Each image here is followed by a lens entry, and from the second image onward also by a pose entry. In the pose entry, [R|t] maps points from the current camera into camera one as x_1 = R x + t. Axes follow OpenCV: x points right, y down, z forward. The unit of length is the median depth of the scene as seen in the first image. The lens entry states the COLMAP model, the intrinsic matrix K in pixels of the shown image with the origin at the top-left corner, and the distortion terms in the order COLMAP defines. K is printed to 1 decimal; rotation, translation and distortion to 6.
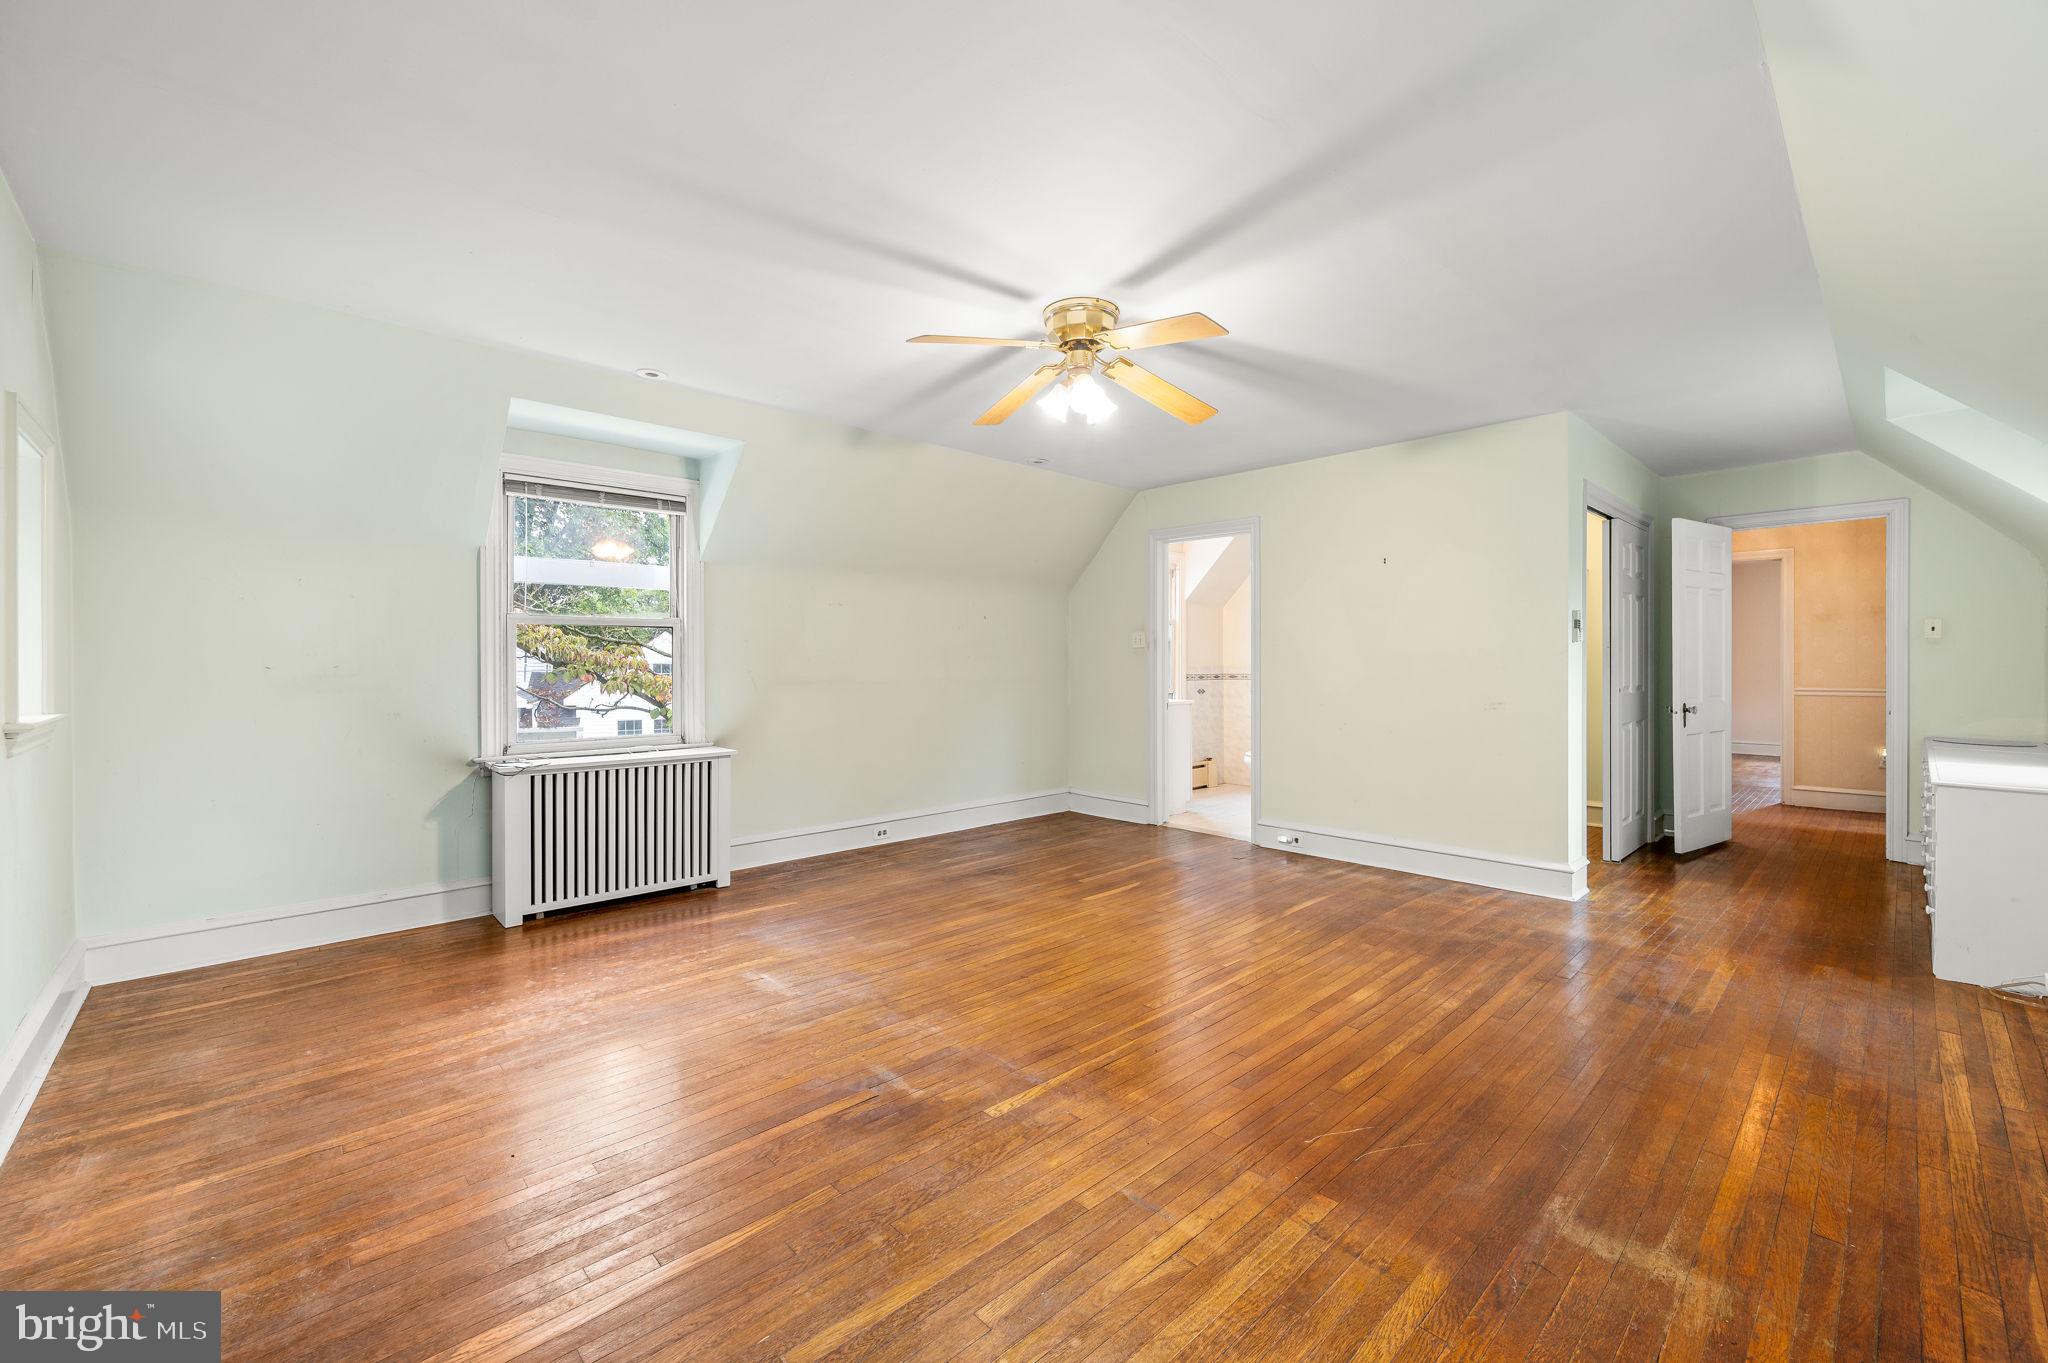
lens RADIAL K [[838.1, 0, 1048.7], [0, 838.1, 677.7], [0, 0, 1]] dist [-0.000982, -0.000303]
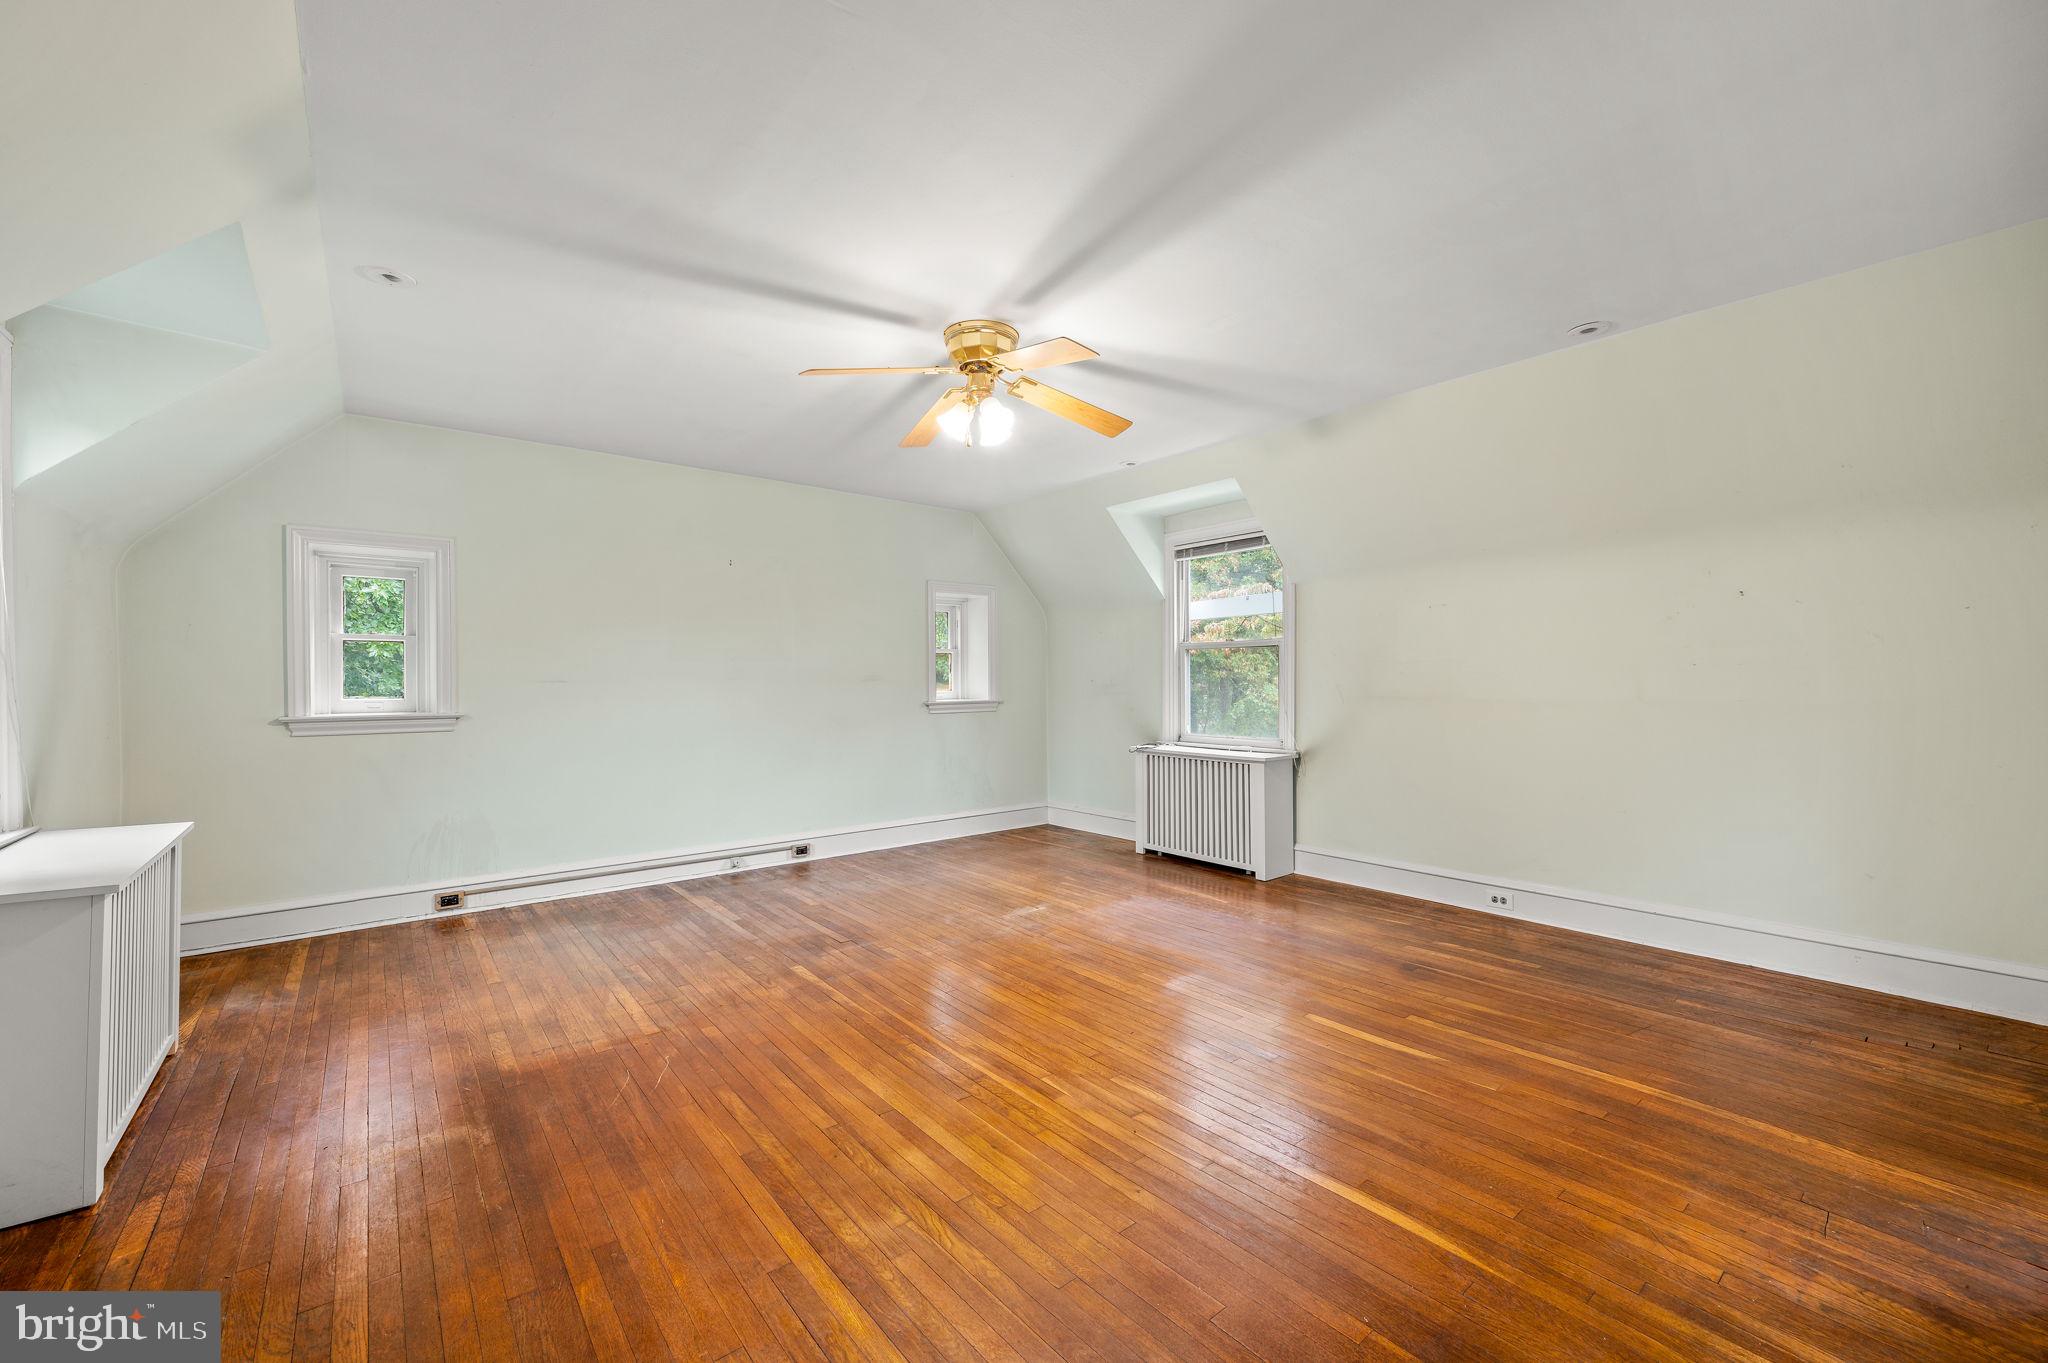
lens RADIAL K [[821.5, 0, 1016.3], [0, 821.5, 702.4], [0, 0, 1]] dist [0.000264, -0.000045]
pose [[-0.106160, 0.029646, -0.993907, 1.034769], [-0.007931, 0.999498, 0.030660, -0.019703], [0.994317, 0.011137, -0.105871, 1.157518]]
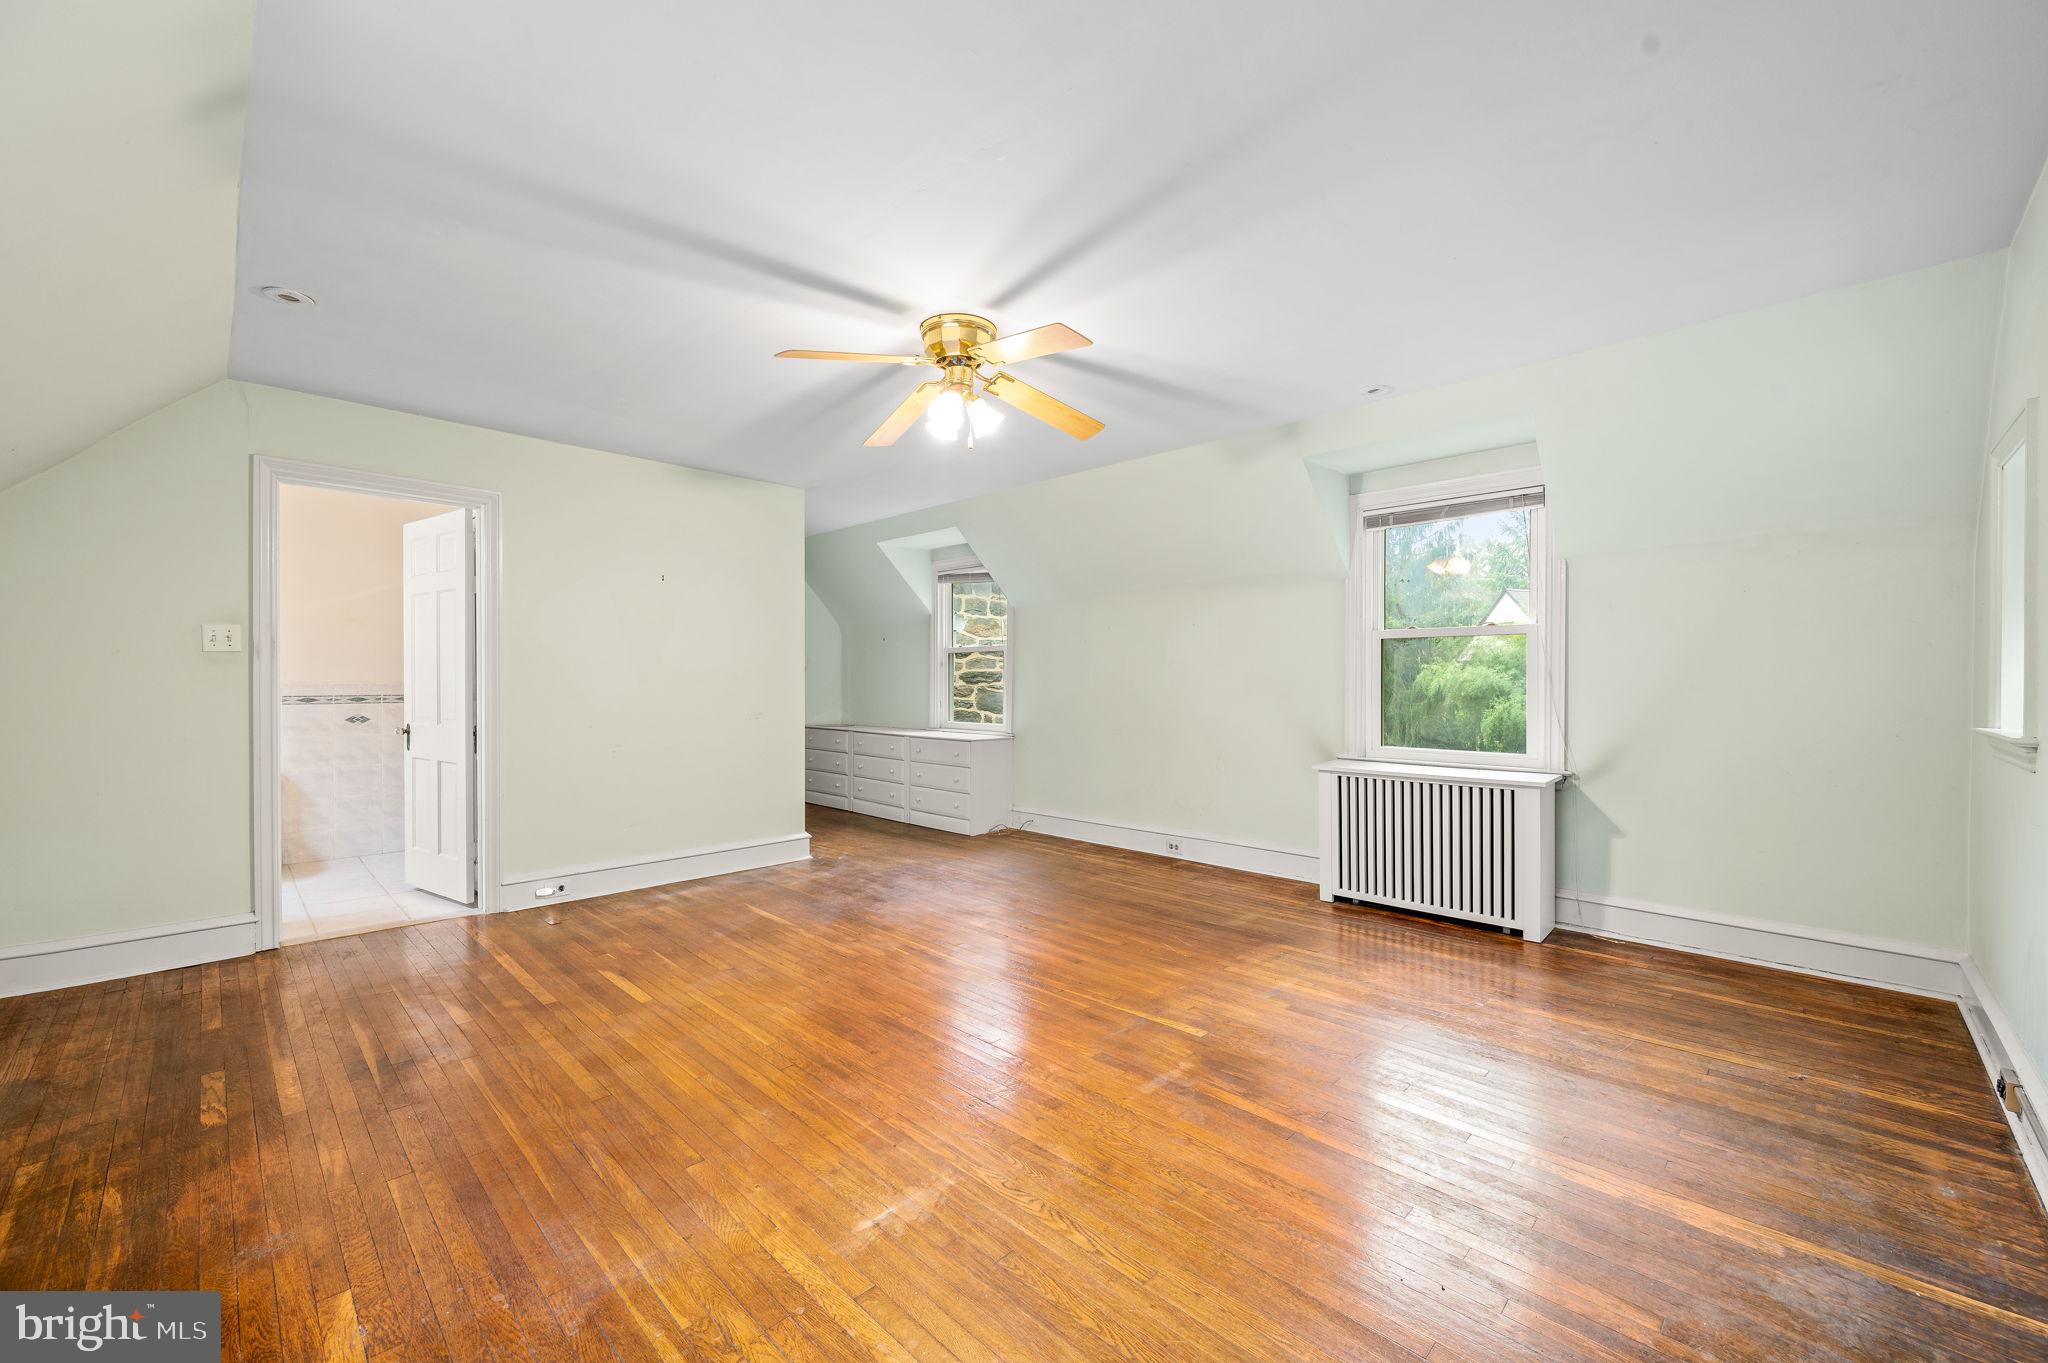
lens RADIAL K [[799.7, 0, 1042.6], [0, 799.7, 658.6], [0, 0, 1]] dist [0.000839, 0.000483]
pose [[-0.036351, 0.030639, 0.998869, -0.949703], [0.015319, 0.999430, -0.030099, -0.011555], [-0.999222, 0.014208, -0.036799, 0.943414]]
